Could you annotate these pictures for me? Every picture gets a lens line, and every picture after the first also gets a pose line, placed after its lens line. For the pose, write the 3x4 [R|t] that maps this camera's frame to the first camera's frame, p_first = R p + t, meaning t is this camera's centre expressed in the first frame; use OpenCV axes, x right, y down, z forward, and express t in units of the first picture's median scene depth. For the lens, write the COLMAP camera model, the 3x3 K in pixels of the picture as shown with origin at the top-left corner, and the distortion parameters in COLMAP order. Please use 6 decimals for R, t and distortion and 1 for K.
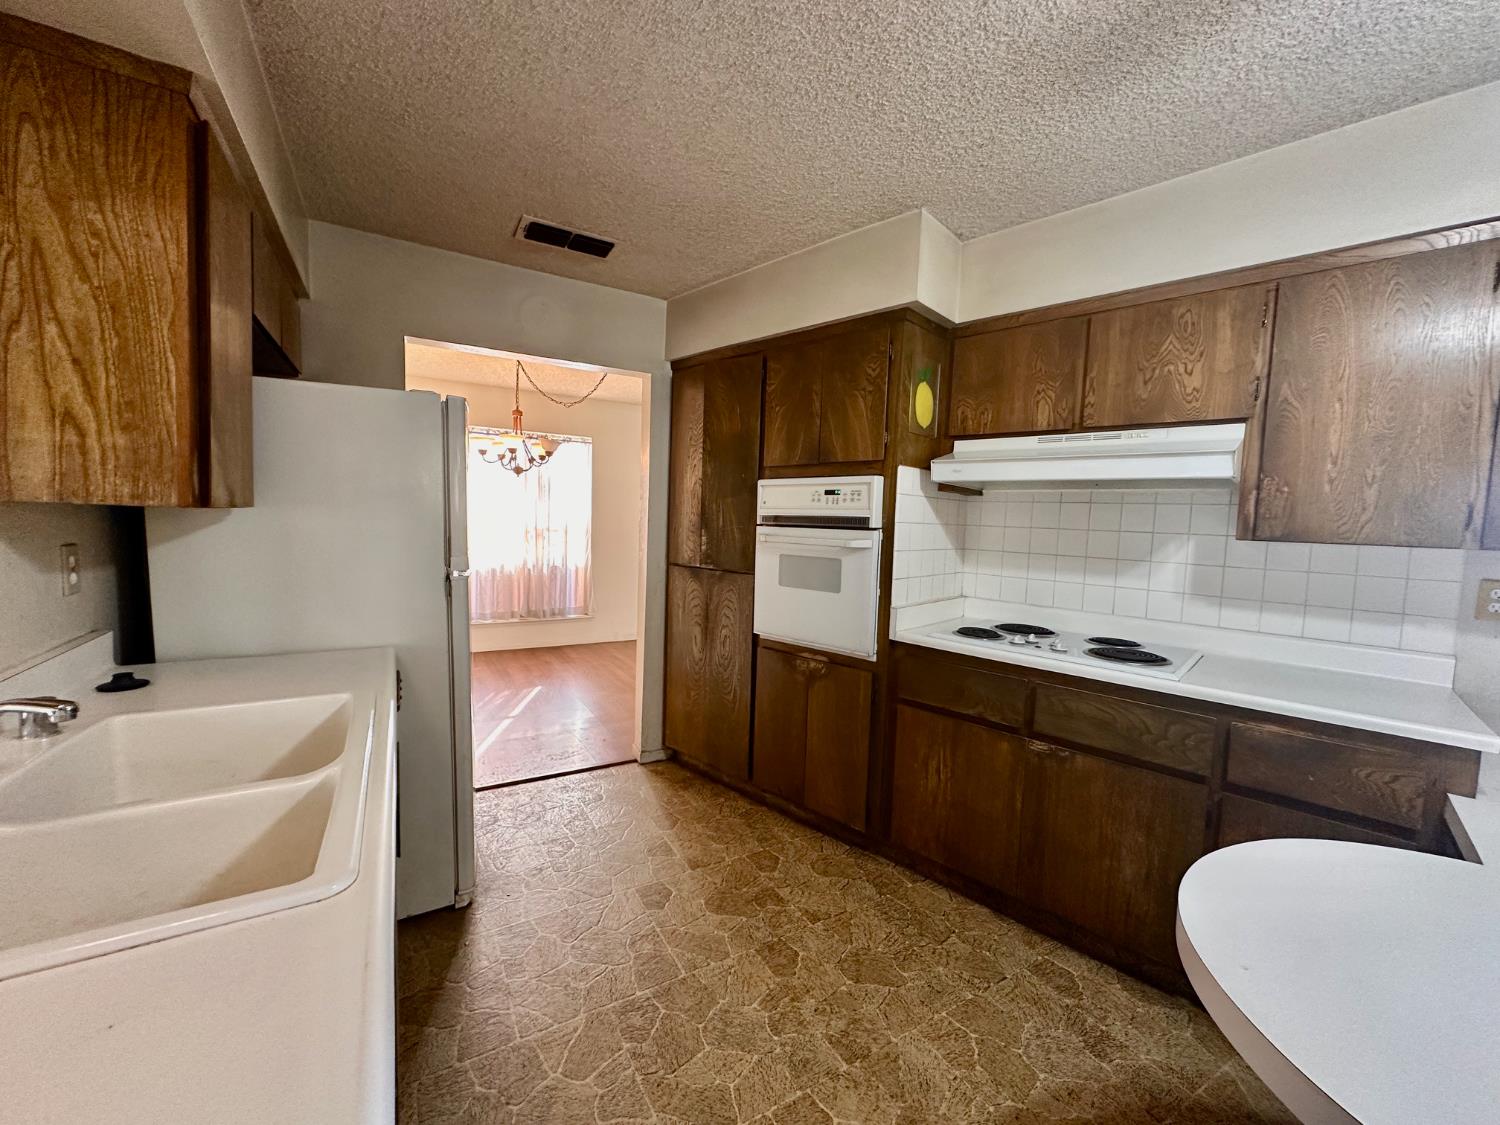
lens RADIAL K [[594.8, 0, 748.9], [0, 594.8, 565.2], [0, 0, 1]] dist [0.002216, -0.000472]
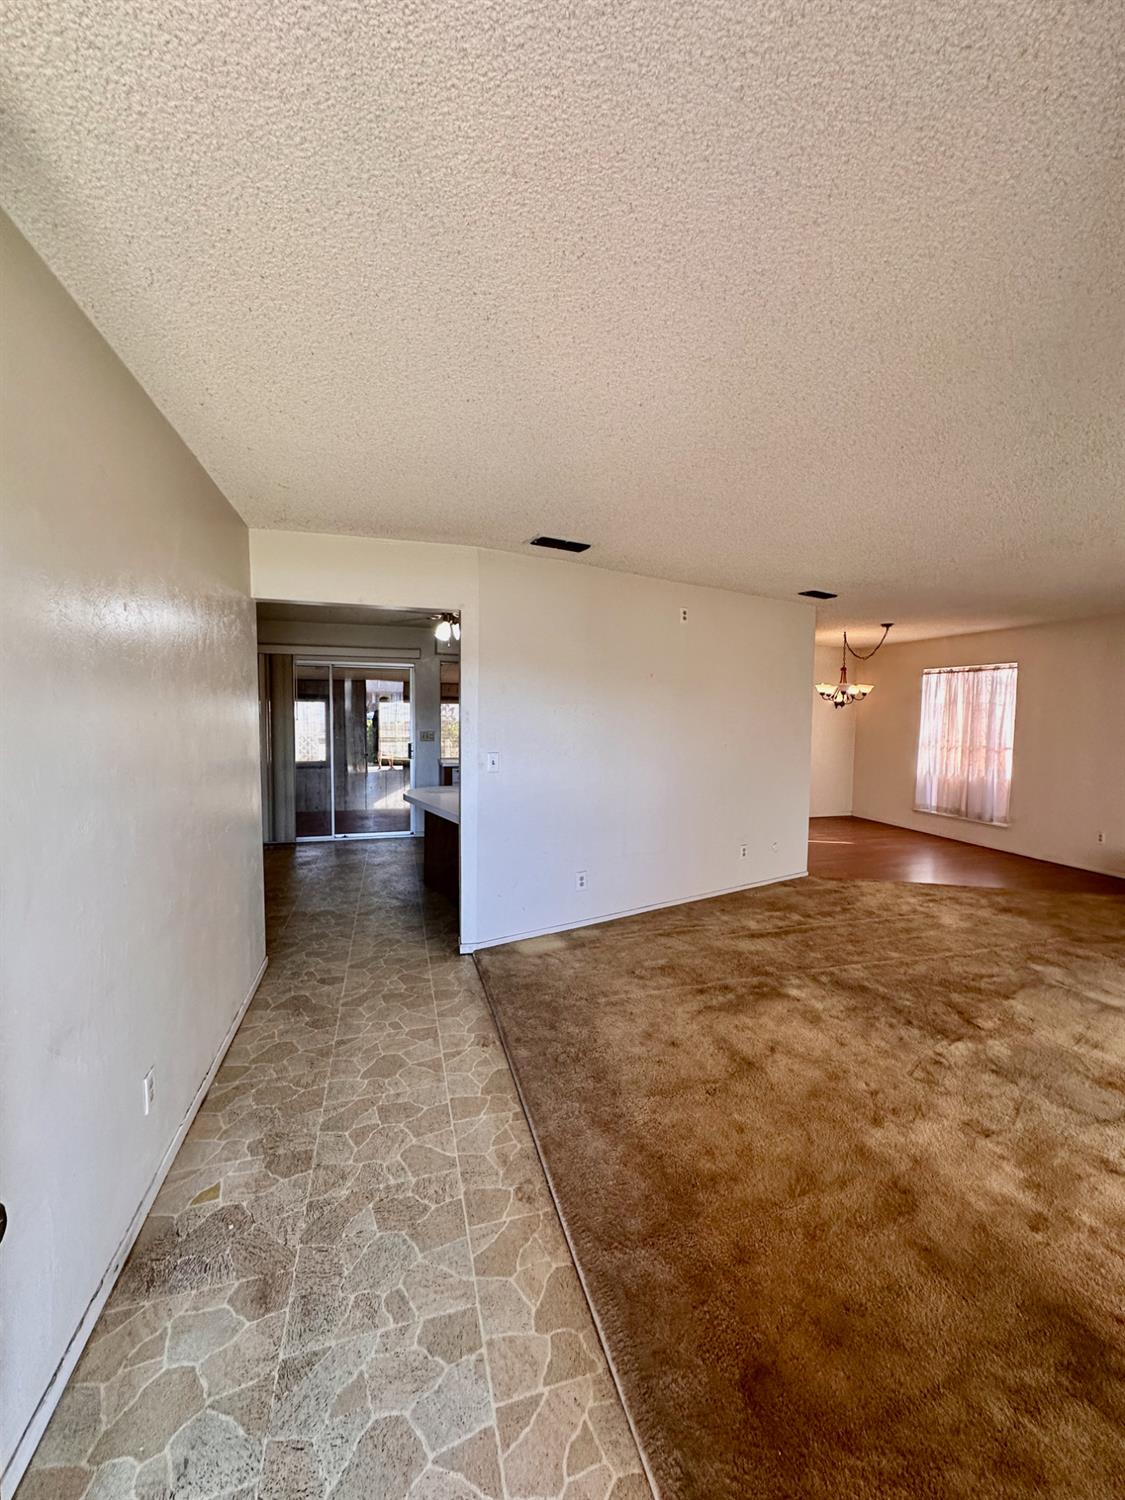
lens RADIAL K [[594.8, 0, 566.5], [0, 594.8, 747.0], [0, 0, 1]] dist [0.002216, -0.000472]
pose [[-0.241345, 0.022073, -0.970188, 2.466245], [-0.094691, 0.994435, 0.046180, -0.084529], [0.965809, 0.103013, -0.237912, 1.200882]]
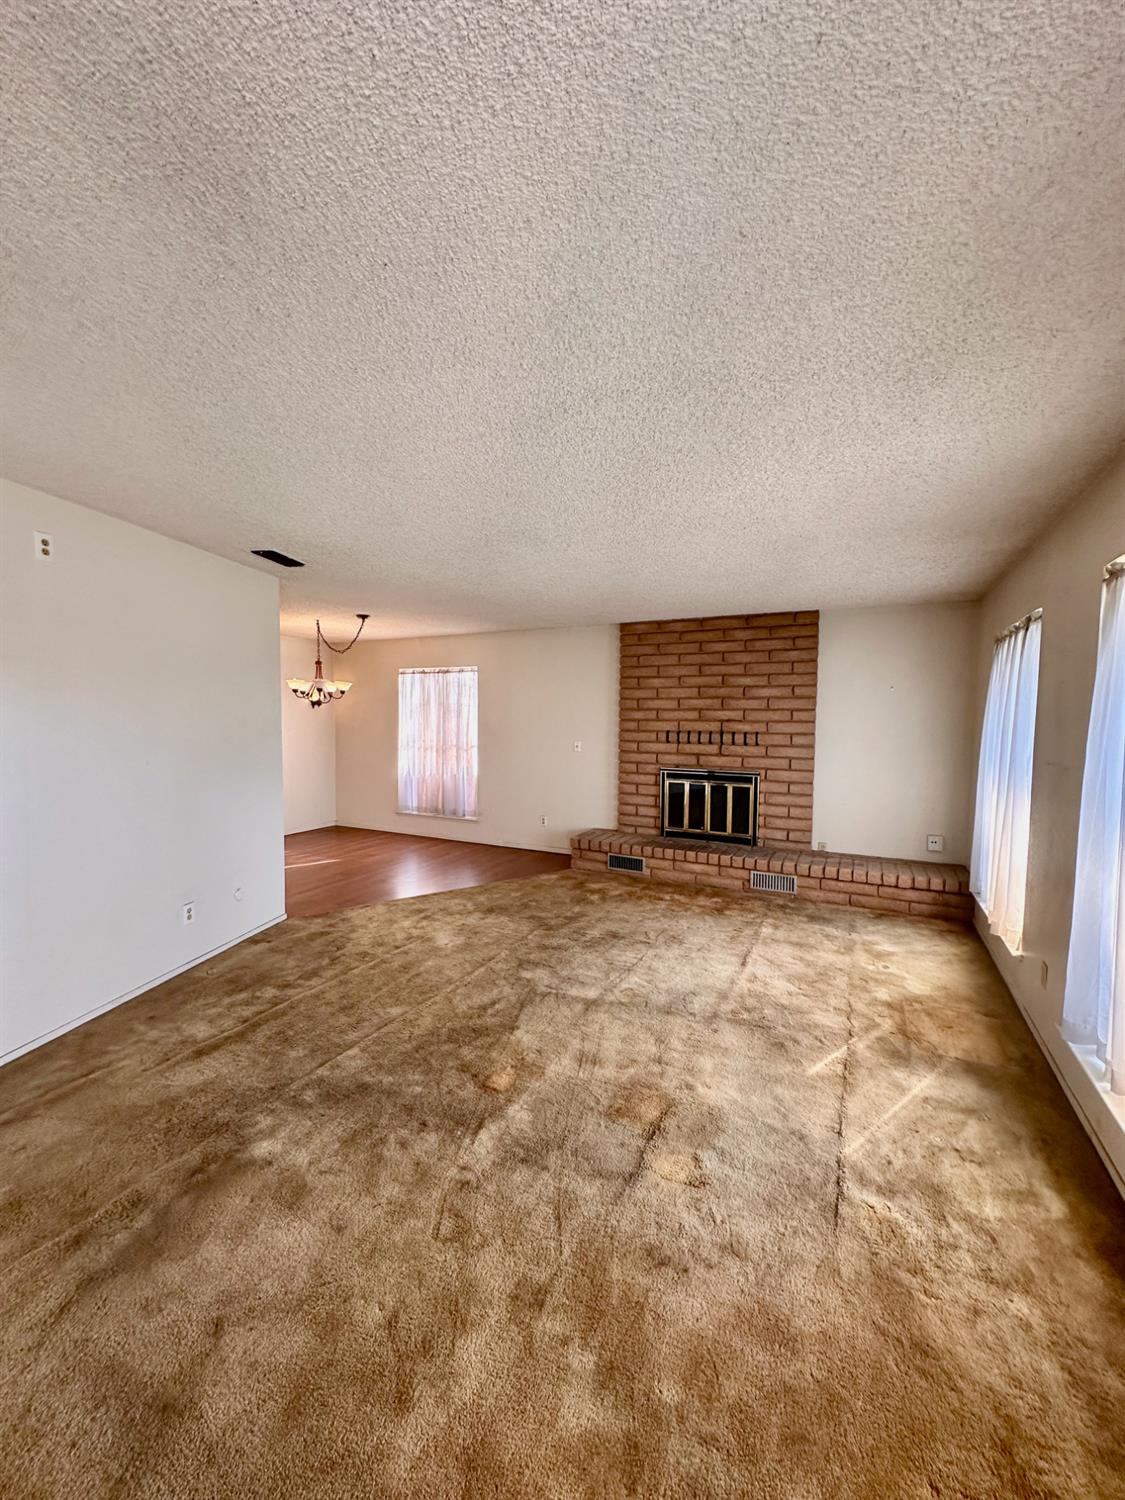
lens RADIAL K [[594.8, 0, 566.0], [0, 594.8, 749.4], [0, 0, 1]] dist [0.002216, -0.000472]
pose [[0.546199, 0.016682, -0.837489, 2.009323], [-0.055612, 0.998318, -0.016383, -0.106888], [0.835807, 0.055523, 0.546208, 1.296436]]
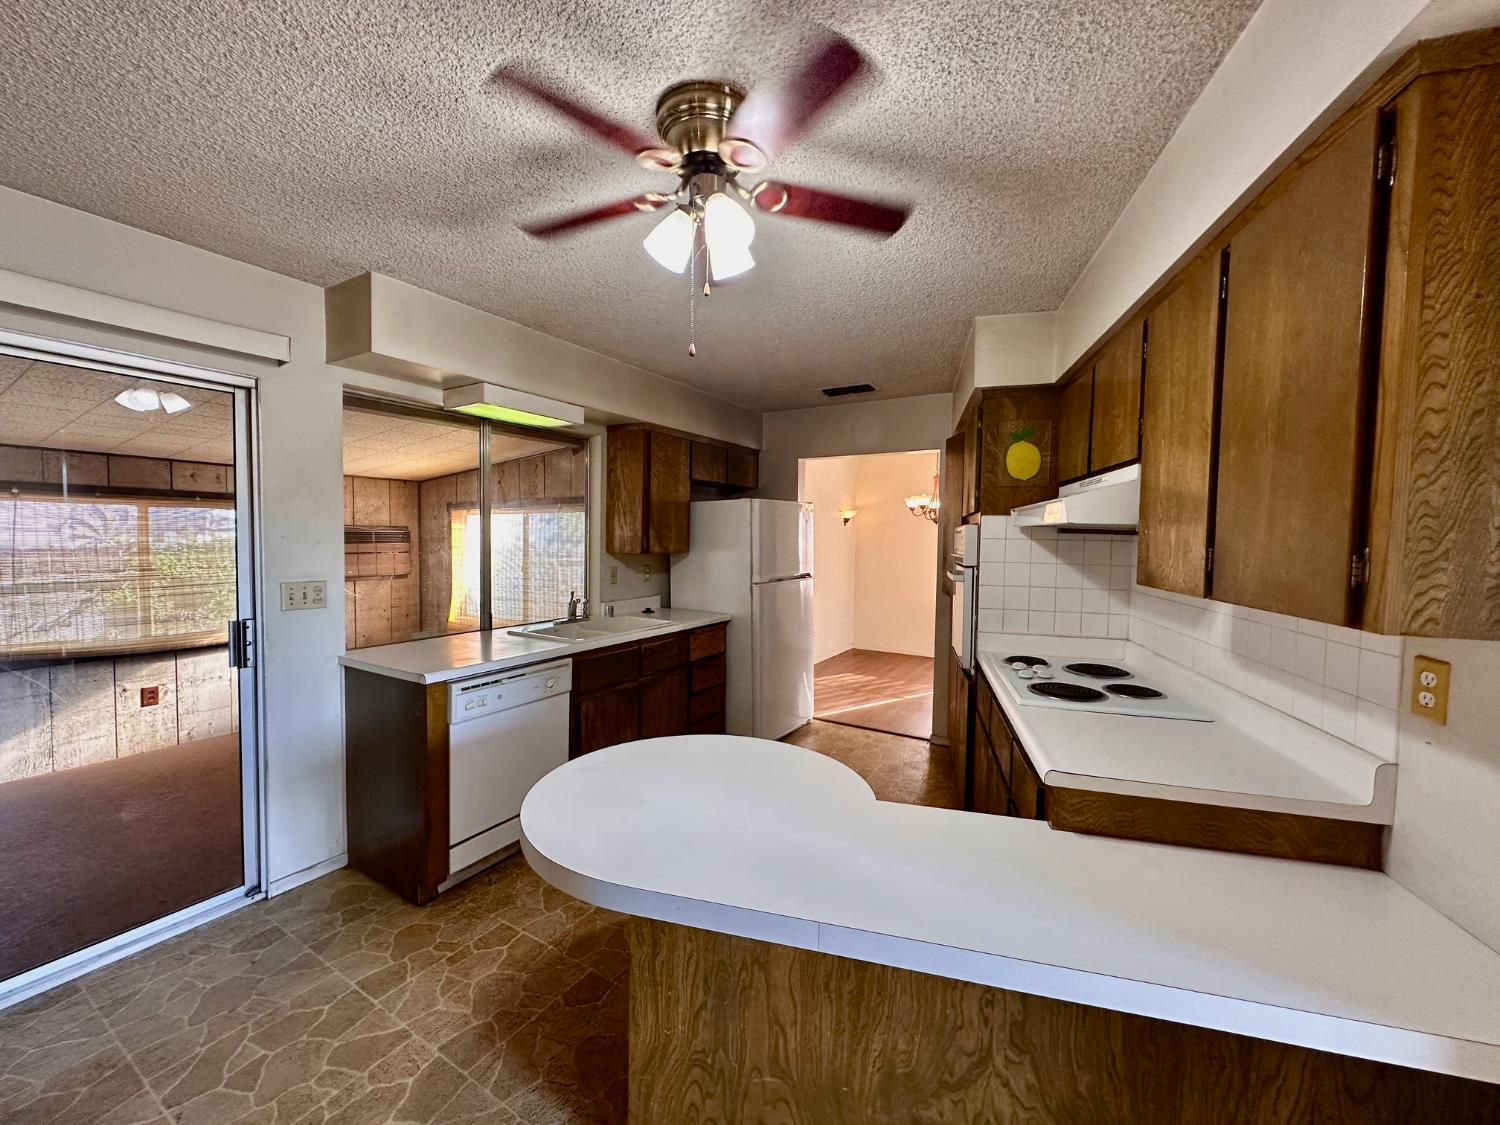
lens RADIAL K [[594.8, 0, 752.2], [0, 594.8, 559.5], [0, 0, 1]] dist [0.002216, -0.000472]
pose [[0.480615, 0.010473, -0.876869, 1.028864], [-0.066926, 0.997450, -0.024769, -0.012994], [0.874374, 0.070590, 0.480091, -0.001771]]
